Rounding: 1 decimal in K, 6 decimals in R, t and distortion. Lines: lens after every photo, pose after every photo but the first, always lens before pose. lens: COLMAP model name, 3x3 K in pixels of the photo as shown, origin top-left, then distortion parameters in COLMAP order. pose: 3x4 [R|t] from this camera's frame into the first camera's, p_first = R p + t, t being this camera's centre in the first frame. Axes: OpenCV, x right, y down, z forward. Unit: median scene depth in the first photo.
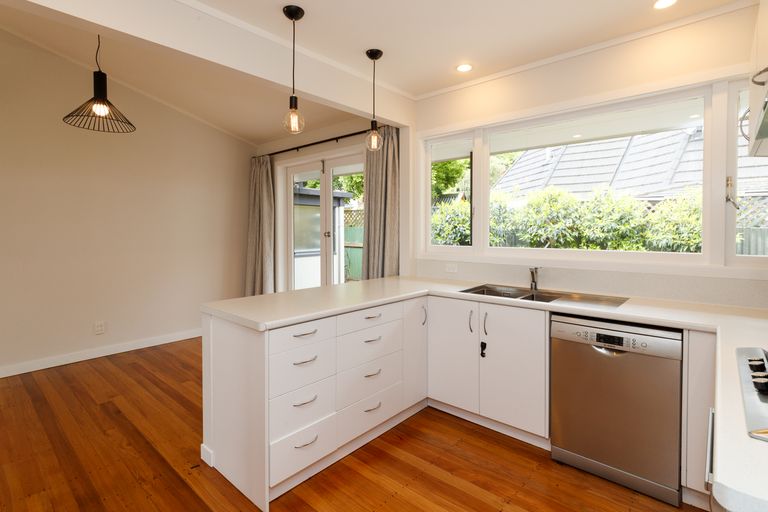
lens RADIAL K [[377.3, 0, 391.8], [0, 377.3, 247.1], [0, 0, 1]] dist [0.002905, 0.000096]
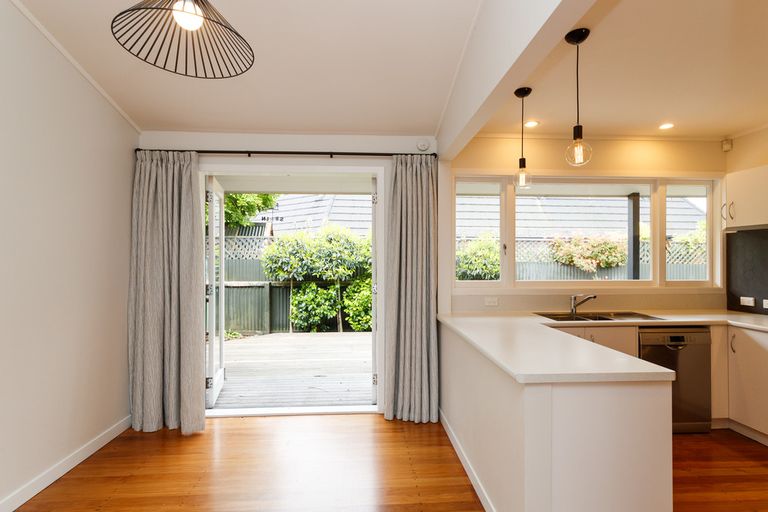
lens RADIAL K [[386.7, 0, 384.0], [0, 386.7, 256.0], [0, 0, 1]] dist [0.001567, 0.000072]
pose [[0.729681, 0.009566, 0.683721, -0.941731], [0.031142, 0.998400, -0.047204, -0.032976], [-0.683078, 0.055736, 0.728216, 0.475027]]
